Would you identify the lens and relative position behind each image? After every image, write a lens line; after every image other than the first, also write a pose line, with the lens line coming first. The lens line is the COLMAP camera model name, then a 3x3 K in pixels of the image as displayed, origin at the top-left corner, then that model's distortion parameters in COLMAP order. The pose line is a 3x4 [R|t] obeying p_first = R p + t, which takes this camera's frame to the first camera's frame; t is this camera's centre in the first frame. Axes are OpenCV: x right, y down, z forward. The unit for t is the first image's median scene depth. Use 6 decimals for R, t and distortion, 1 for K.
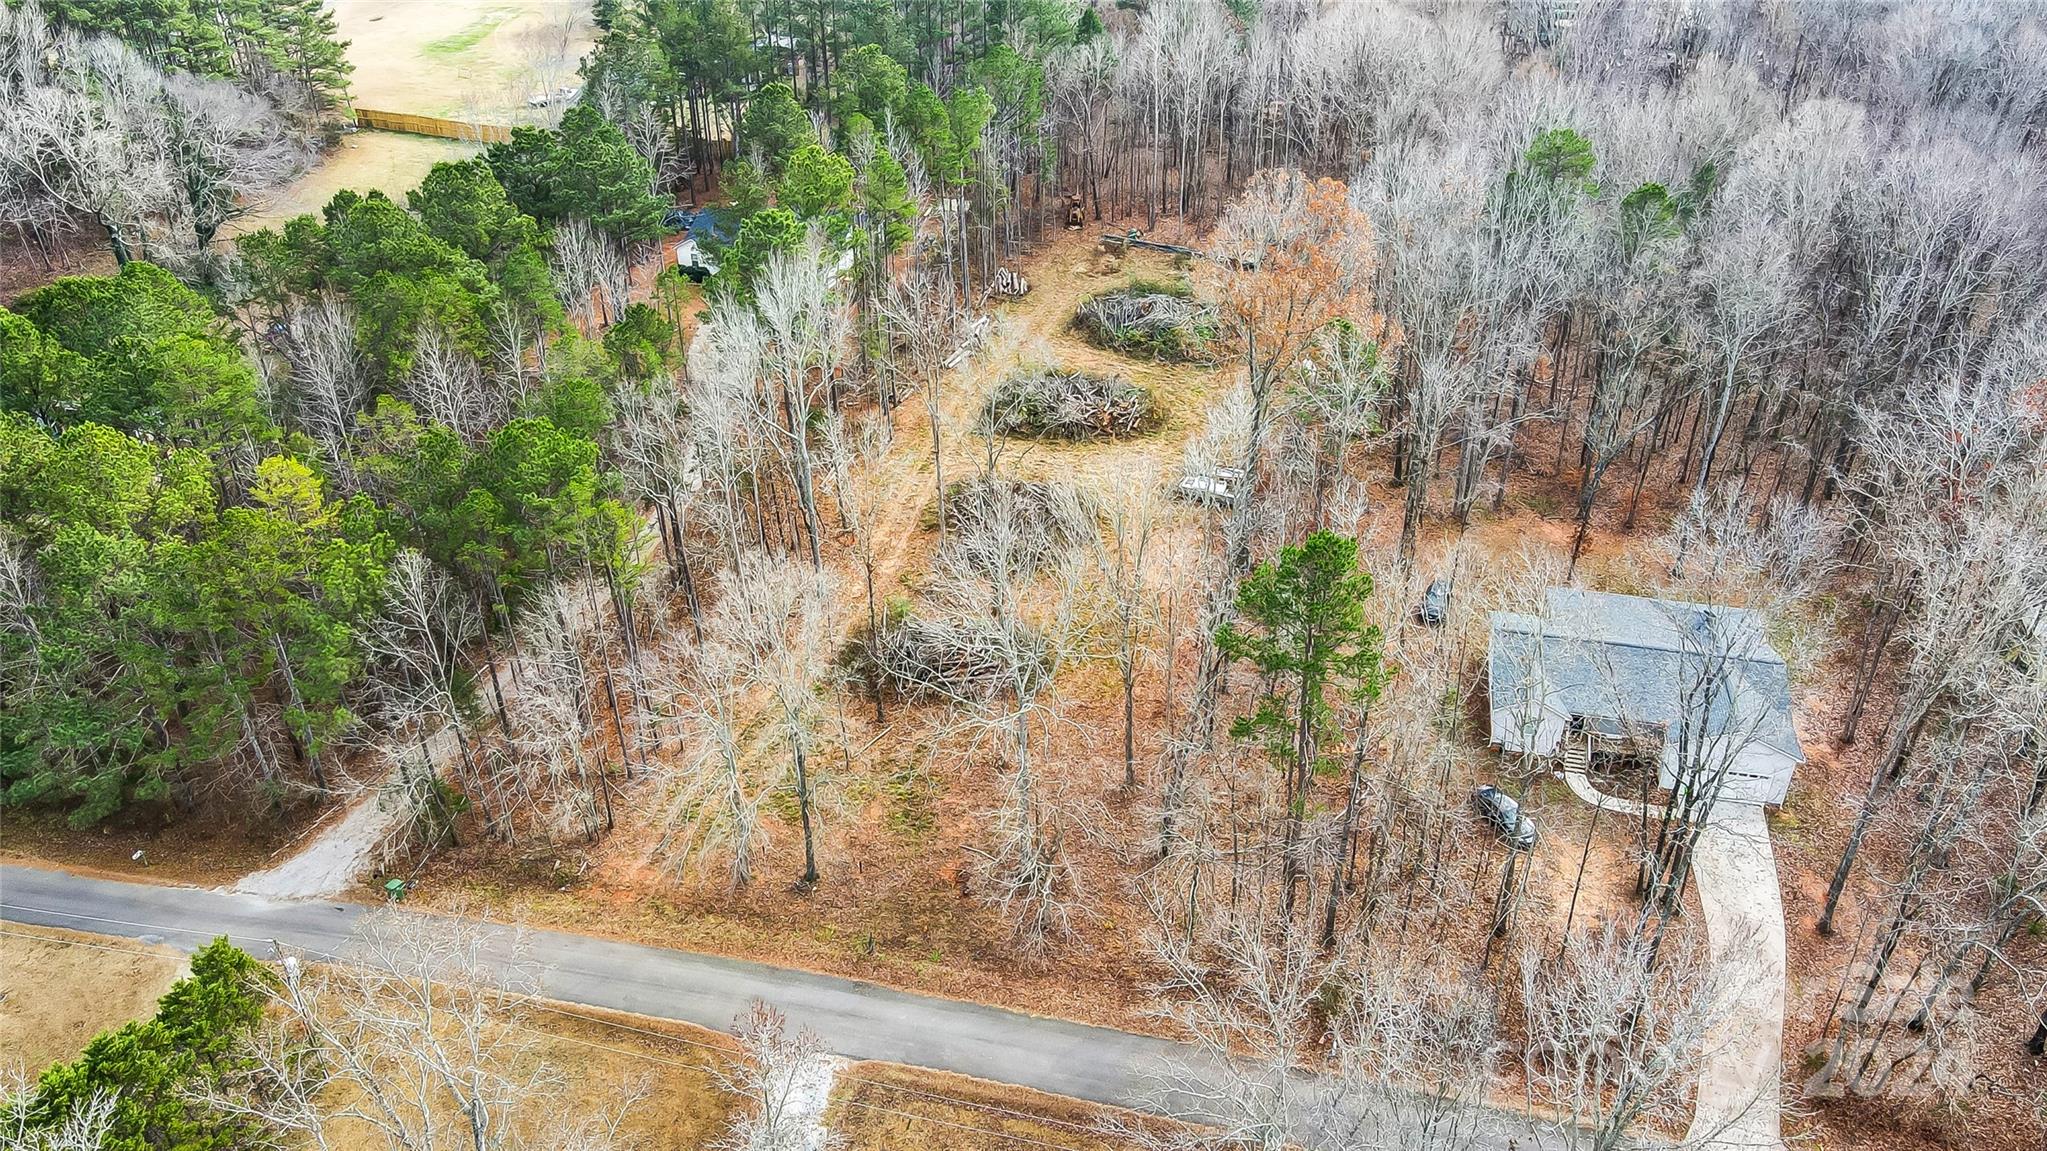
lens RADIAL K [[1443.7, 0, 1029.9], [0, 1443.7, 569.4], [0, 0, 1]] dist [0.019418, 0.007522]
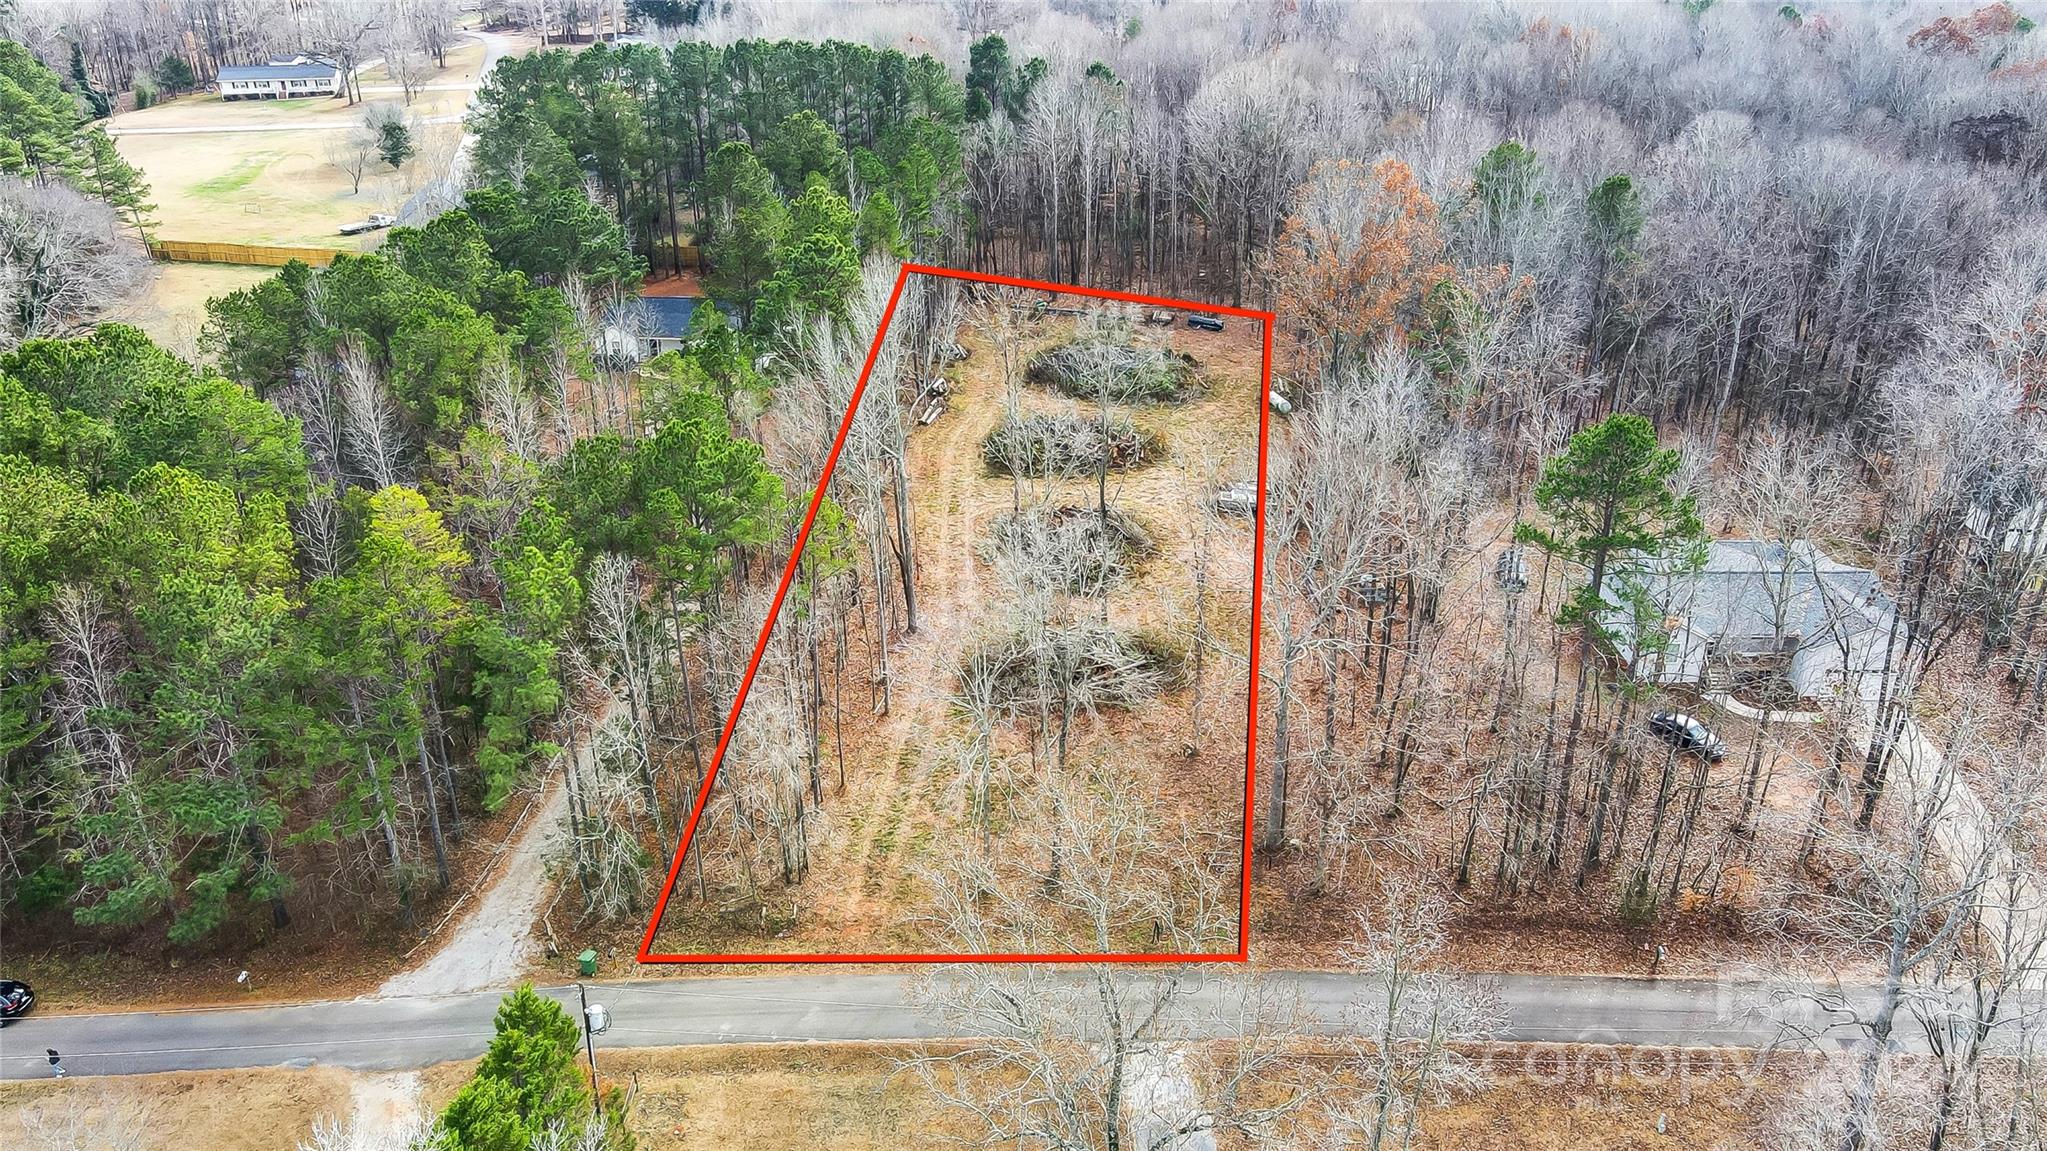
lens RADIAL K [[1443.7, 0, 1024.2], [0, 1443.7, 576.7], [0, 0, 1]] dist [0.019418, 0.007522]
pose [[0.975125, -0.097881, 0.198871, -0.317460], [0.118528, 0.988426, -0.094688, 0.100959], [-0.187301, 0.115905, 0.975441, 0.079506]]
